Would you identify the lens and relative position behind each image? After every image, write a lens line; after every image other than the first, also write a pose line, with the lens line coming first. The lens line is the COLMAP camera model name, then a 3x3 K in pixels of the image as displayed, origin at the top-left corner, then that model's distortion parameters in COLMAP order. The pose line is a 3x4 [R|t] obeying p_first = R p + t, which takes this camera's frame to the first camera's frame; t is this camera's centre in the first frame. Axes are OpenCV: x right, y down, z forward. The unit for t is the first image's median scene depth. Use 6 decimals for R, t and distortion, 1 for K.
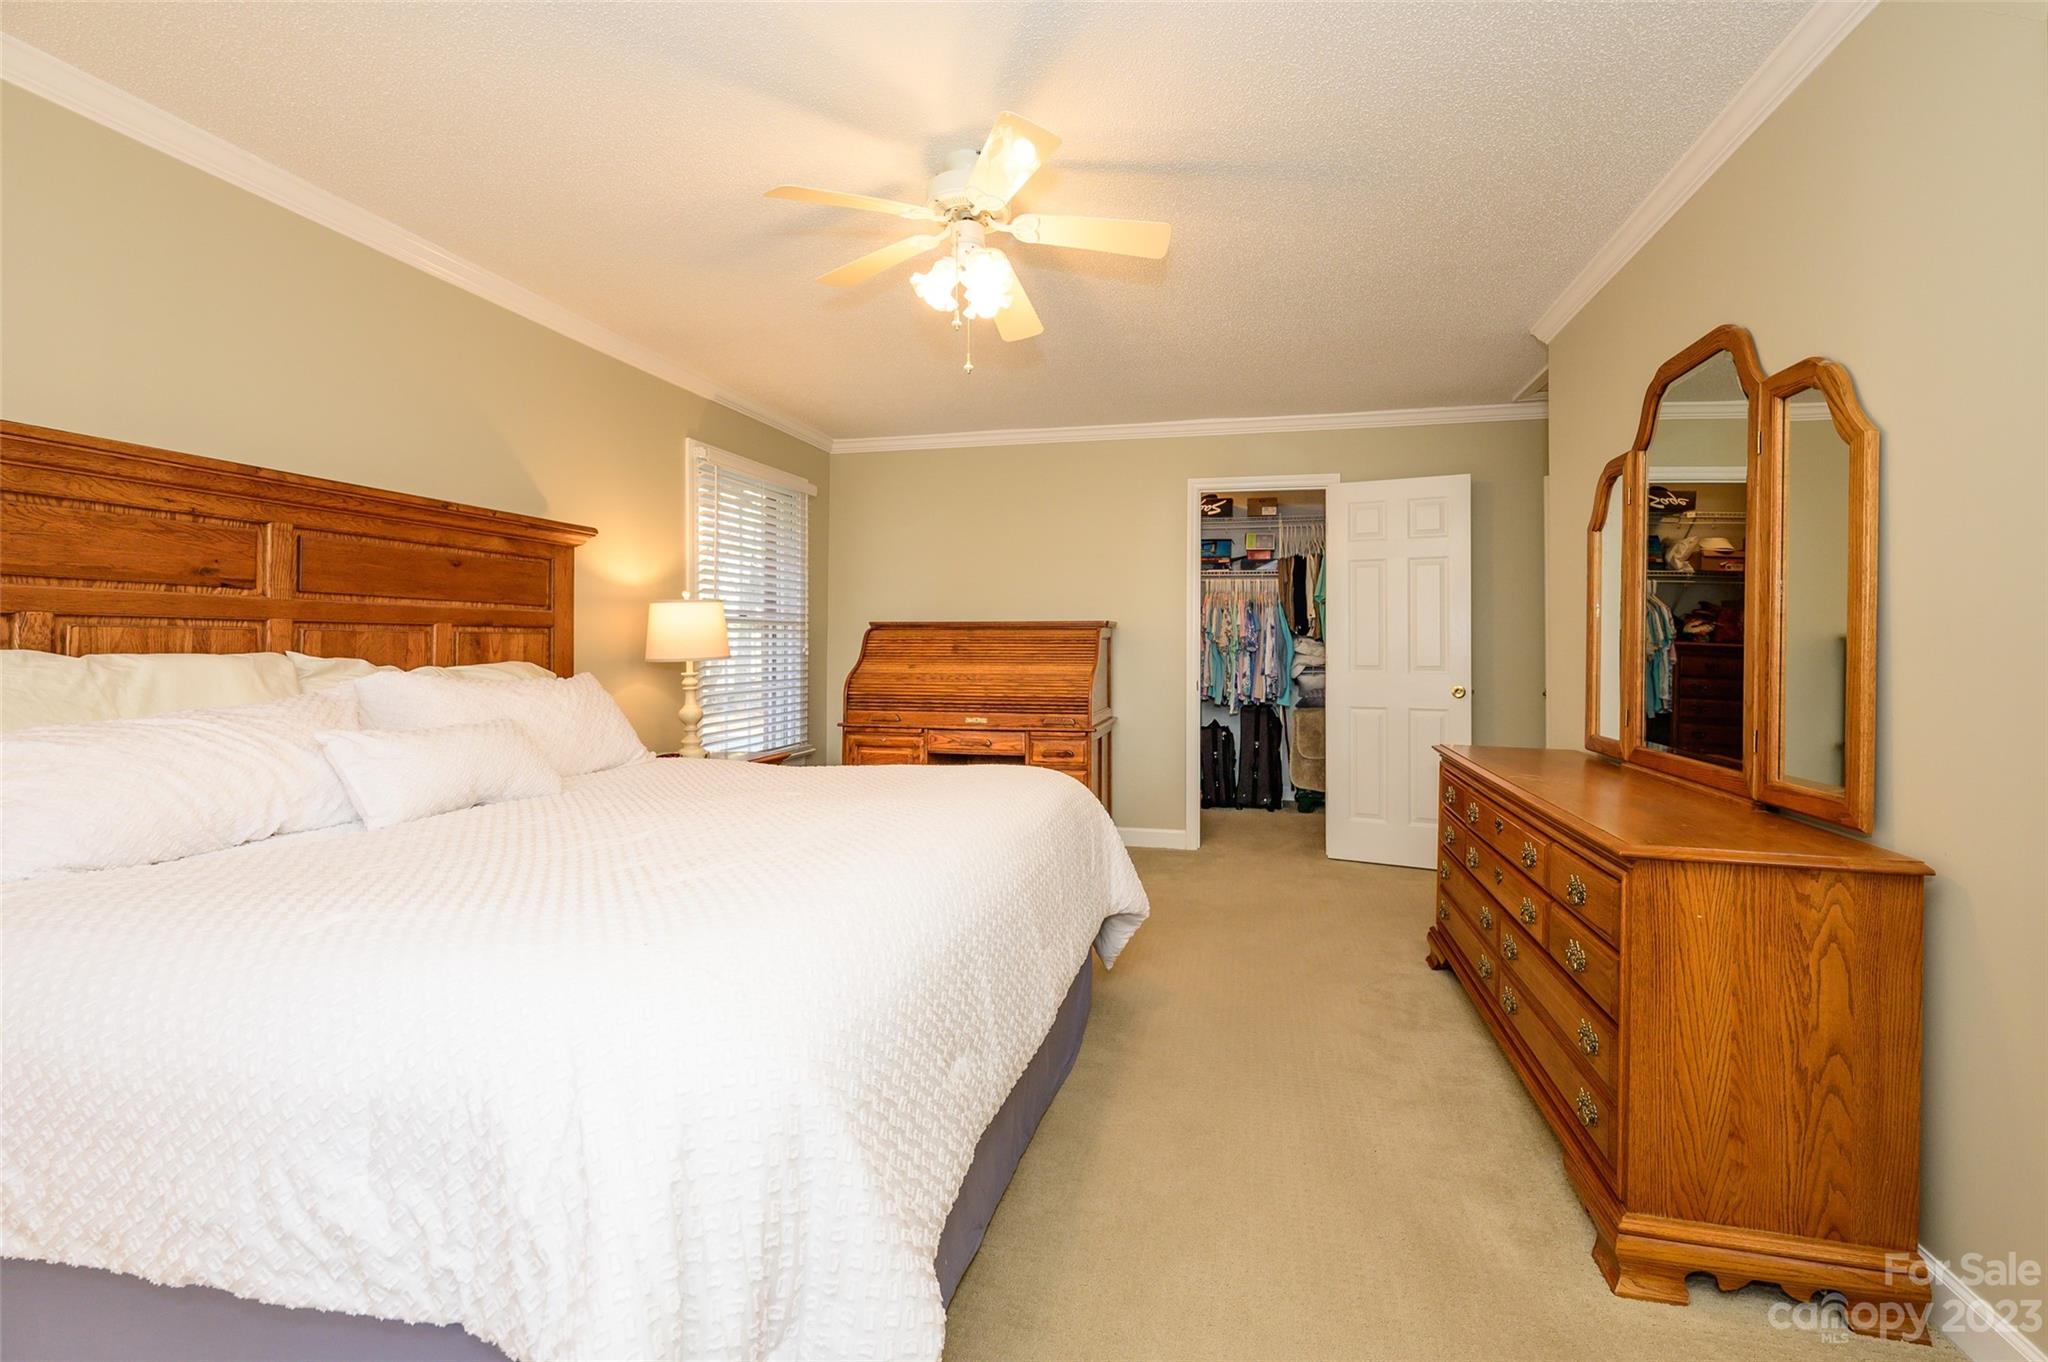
lens RADIAL K [[846.2, 0, 1032.2], [0, 846.2, 641.1], [0, 0, 1]] dist [0.000765, 0.000259]
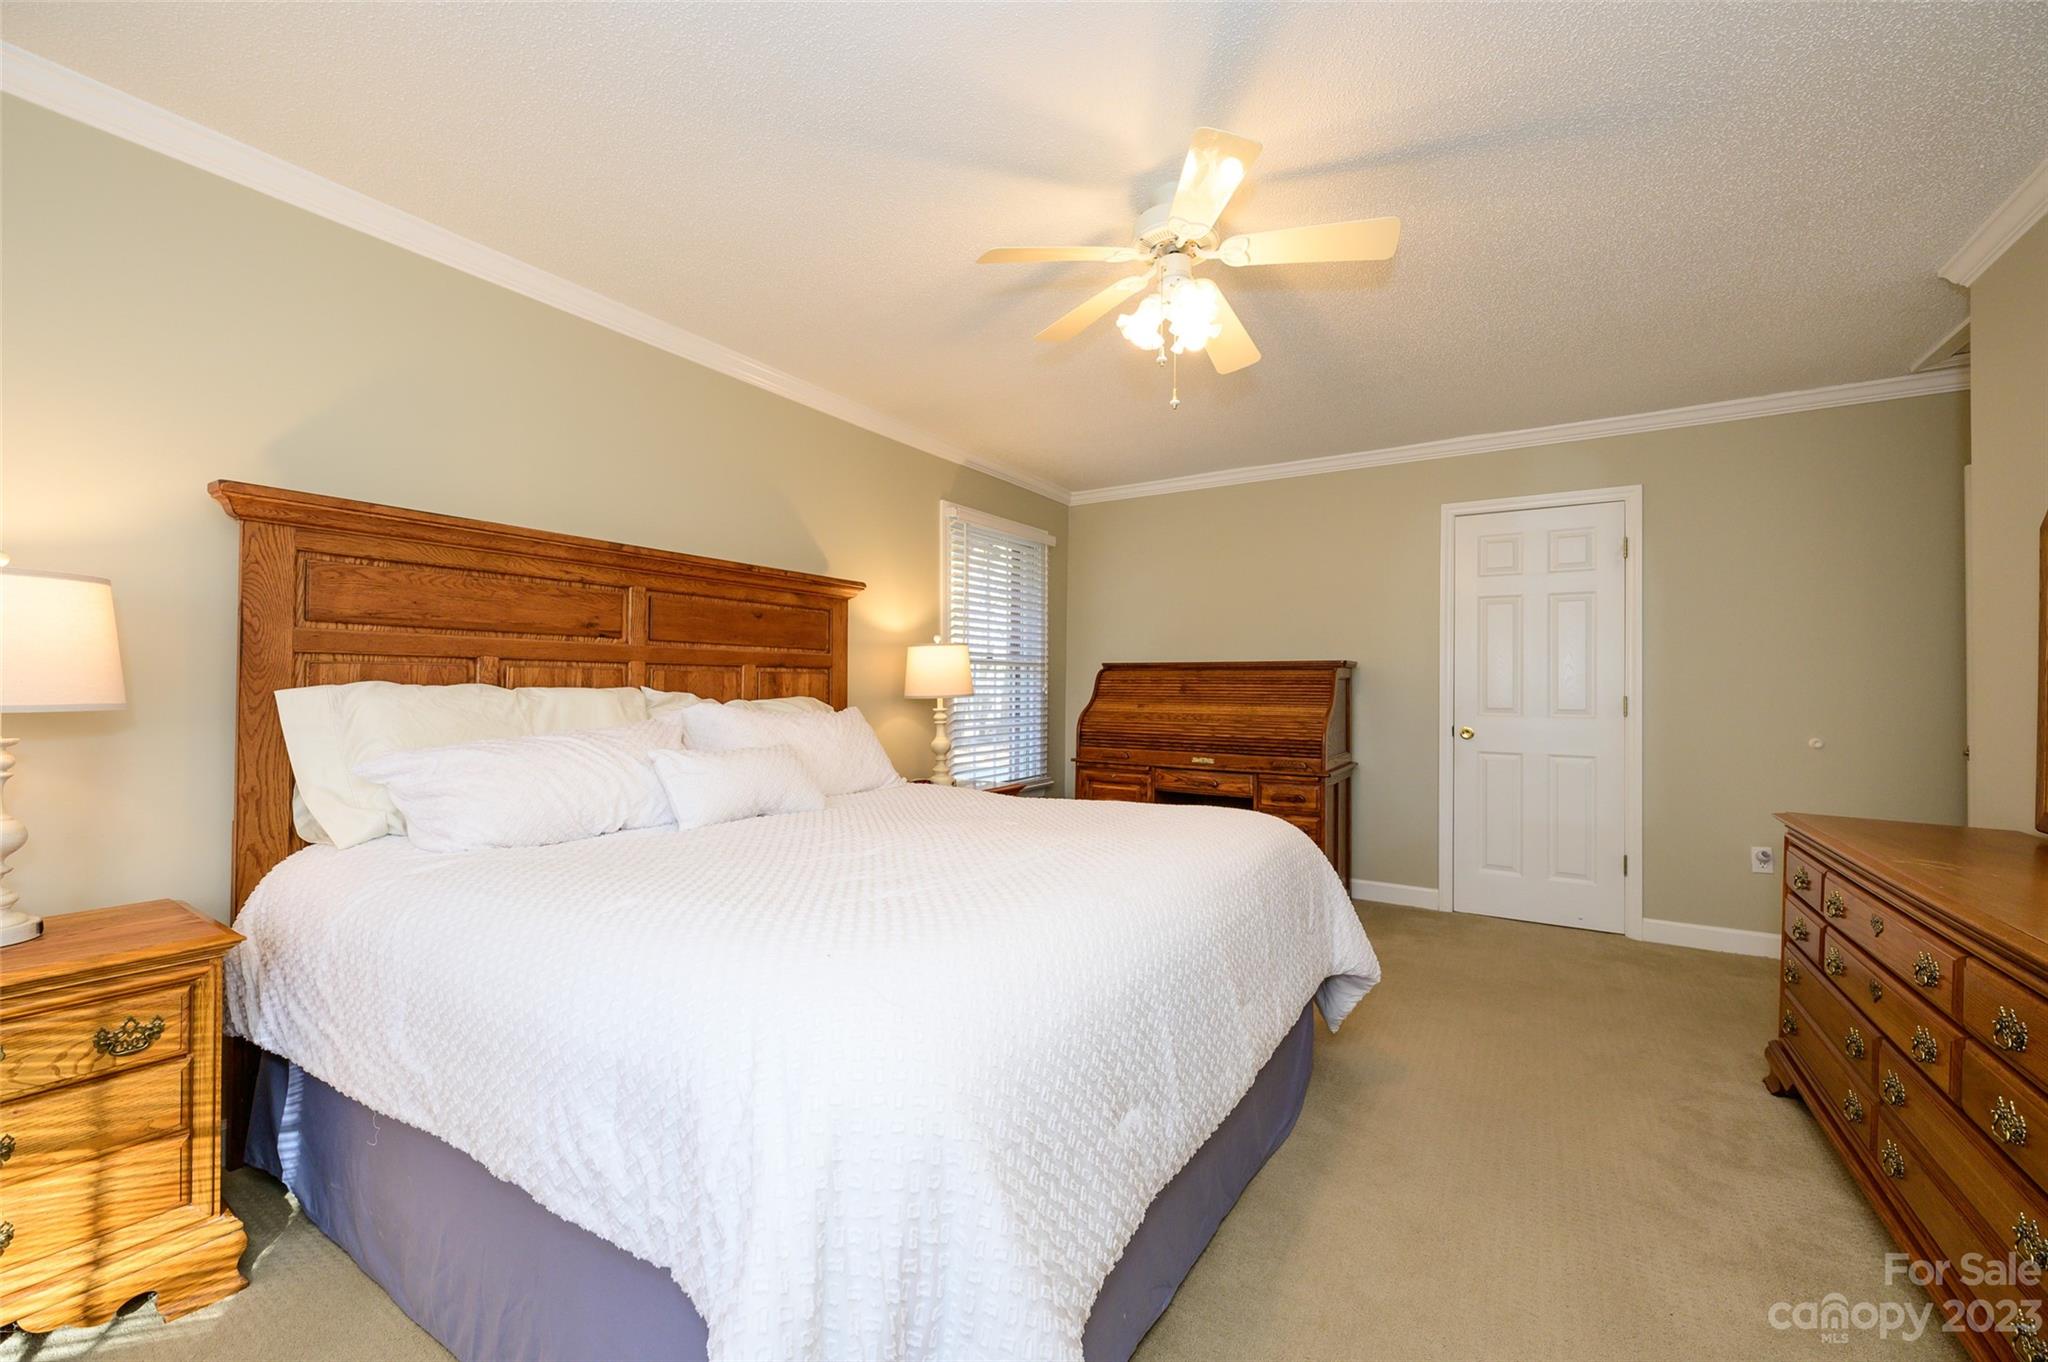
lens RADIAL K [[784.2, 0, 1024.0], [0, 784.2, 681.0], [0, 0, 1]] dist [0.000327, 0.000096]
pose [[0.941953, 0.002993, -0.335732, 0.066112], [-0.004342, 0.999985, -0.003267, 0.005135], [0.335717, 0.004535, 0.941952, 0.078633]]
